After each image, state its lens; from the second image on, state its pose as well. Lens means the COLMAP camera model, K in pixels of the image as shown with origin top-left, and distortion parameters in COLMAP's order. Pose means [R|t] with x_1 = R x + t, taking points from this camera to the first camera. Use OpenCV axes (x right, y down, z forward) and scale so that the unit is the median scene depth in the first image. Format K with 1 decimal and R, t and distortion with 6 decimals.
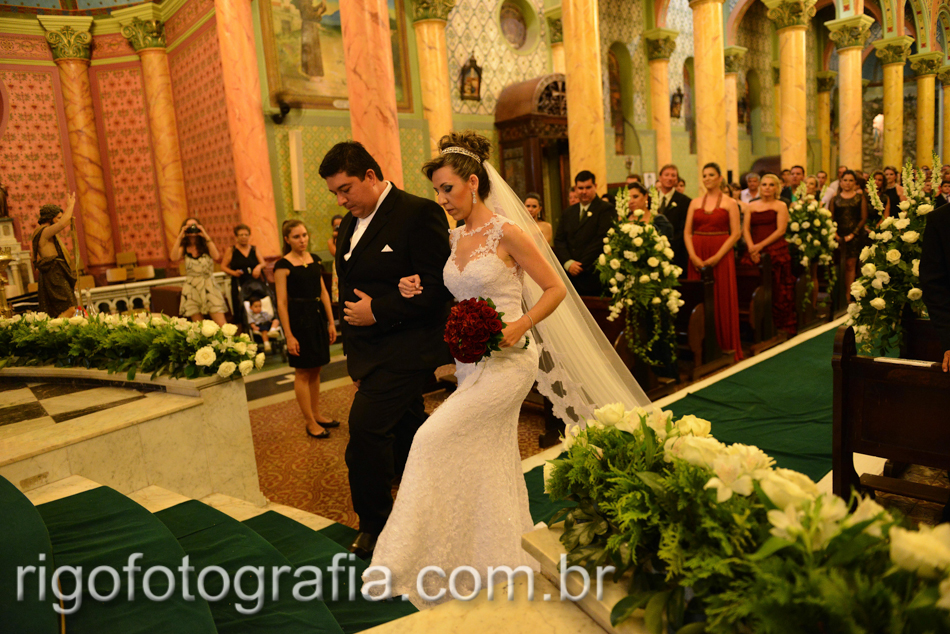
lens RADIAL K [[644.8, 0, 475.0], [0, 644.8, 317.0], [0, 0, 1]] dist [-0.051830, -0.001087]
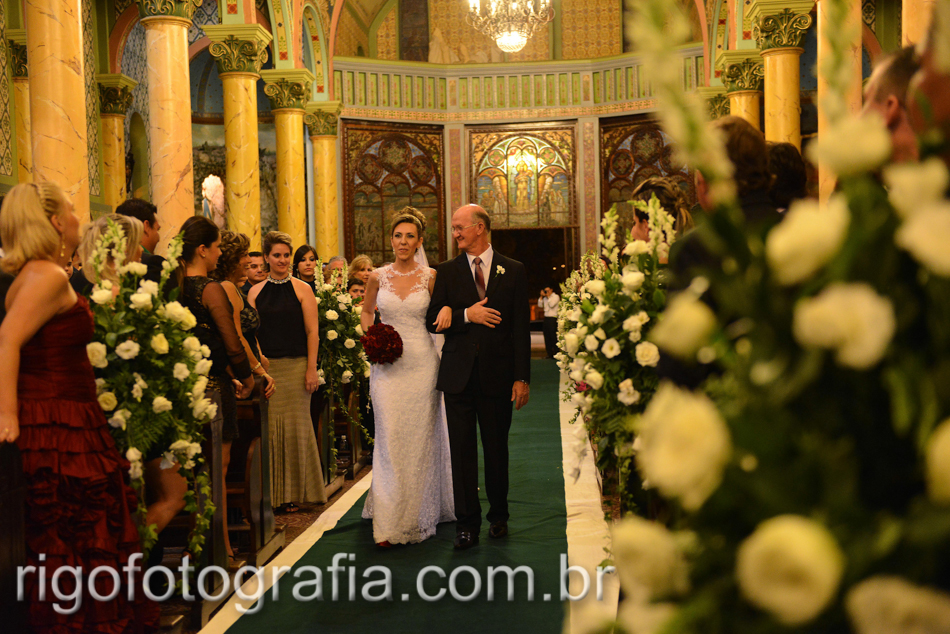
lens RADIAL K [[1239.8, 0, 475.0], [0, 1239.8, 317.0], [0, 0, 1]] dist [0.111666, -0.015634]
pose [[0.707843, 0.050138, 0.704589, 0.082633], [0.086355, 0.983854, -0.156765, -0.019395], [-0.701072, 0.171809, 0.692084, 0.182150]]
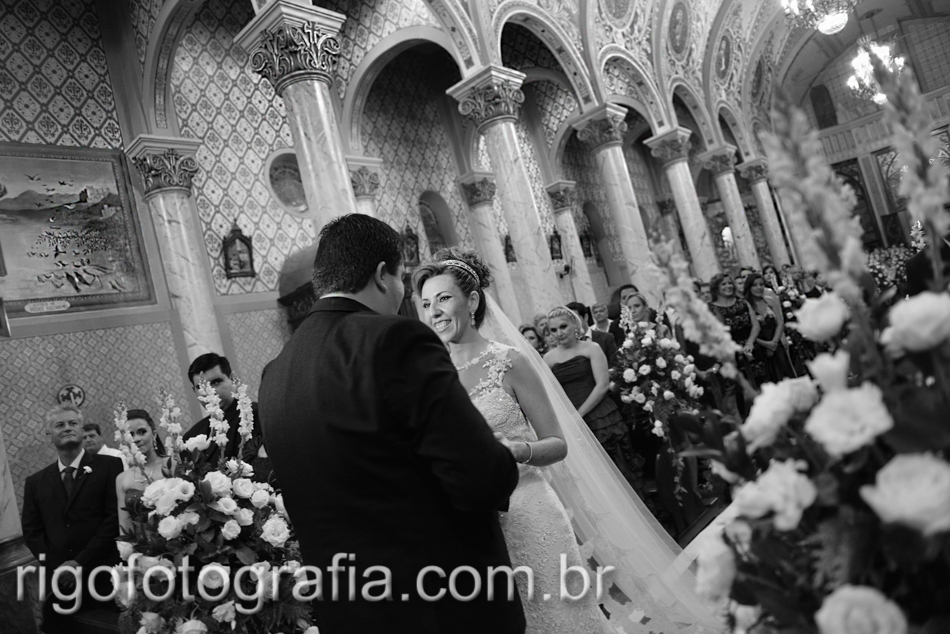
lens RADIAL K [[644.8, 0, 475.0], [0, 644.8, 317.0], [0, 0, 1]] dist [-0.051830, -0.001087]
pose [[0.974000, -0.162554, 0.157796, 0.114186], [0.197743, 0.949906, -0.242027, -0.031757], [-0.110549, 0.266938, 0.957352, 0.171914]]
